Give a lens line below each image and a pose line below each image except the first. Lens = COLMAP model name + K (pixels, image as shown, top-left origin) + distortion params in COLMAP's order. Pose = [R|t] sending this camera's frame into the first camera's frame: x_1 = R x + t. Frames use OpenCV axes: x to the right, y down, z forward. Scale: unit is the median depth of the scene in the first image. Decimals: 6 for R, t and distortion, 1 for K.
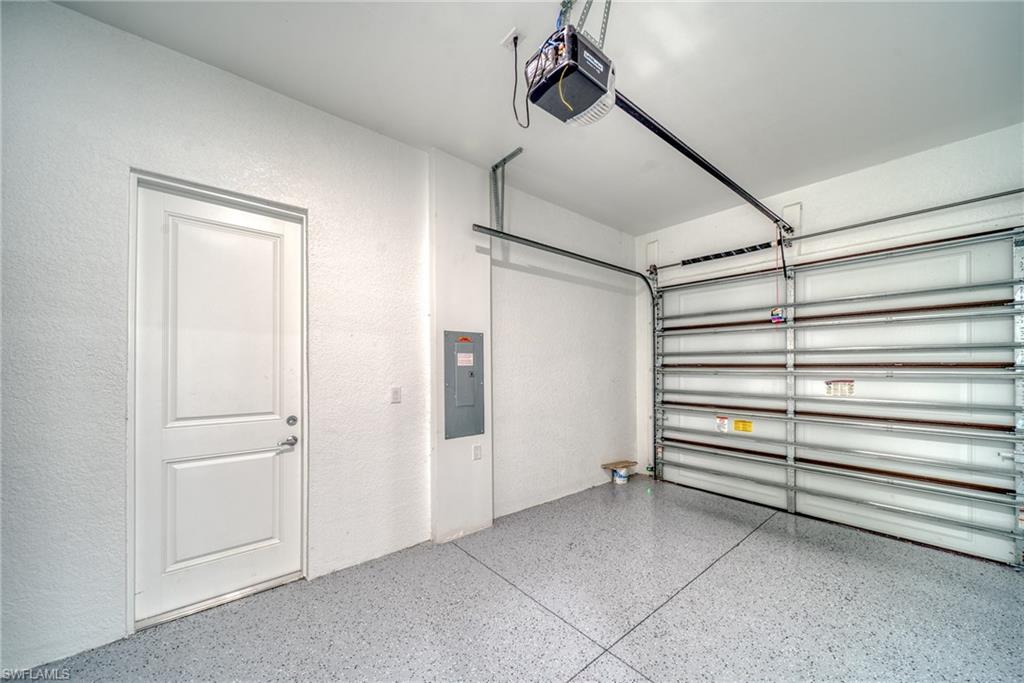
lens RADIAL K [[364.2, 0, 515.1], [0, 364.2, 363.4], [0, 0, 1]] dist [0.000888, -0.001082]
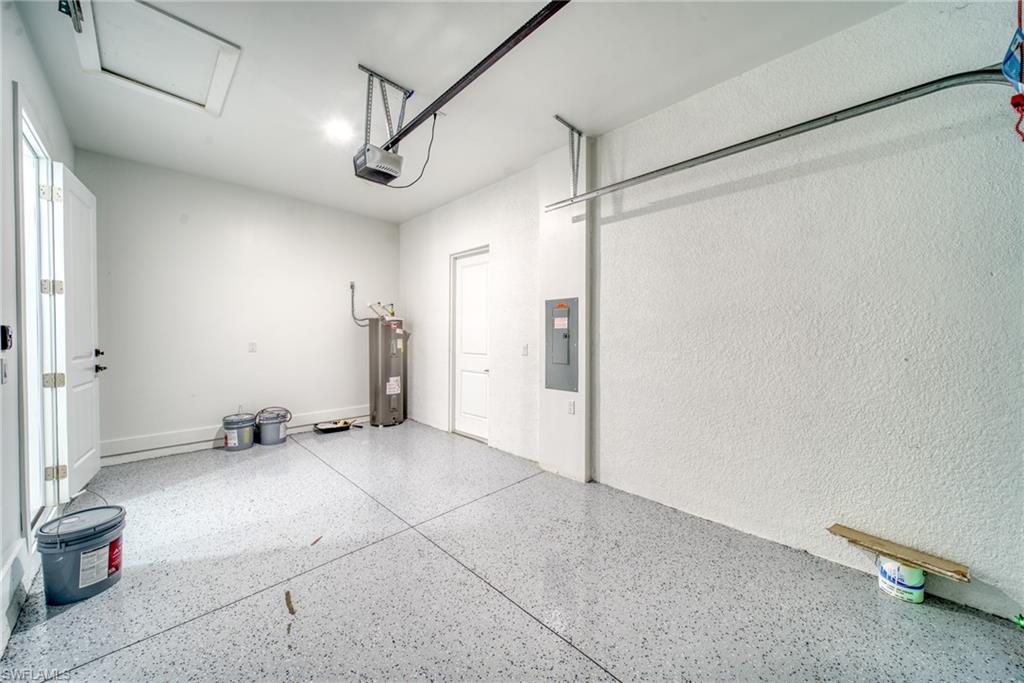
lens RADIAL K [[364.2, 0, 512.7], [0, 364.2, 340.9], [0, 0, 1]] dist [0.000888, -0.001082]
pose [[0.091253, 0.017042, -0.995682, 0.977339], [0.008307, 0.999806, 0.017874, 0.023151], [0.995793, -0.009902, 0.091094, 0.734072]]
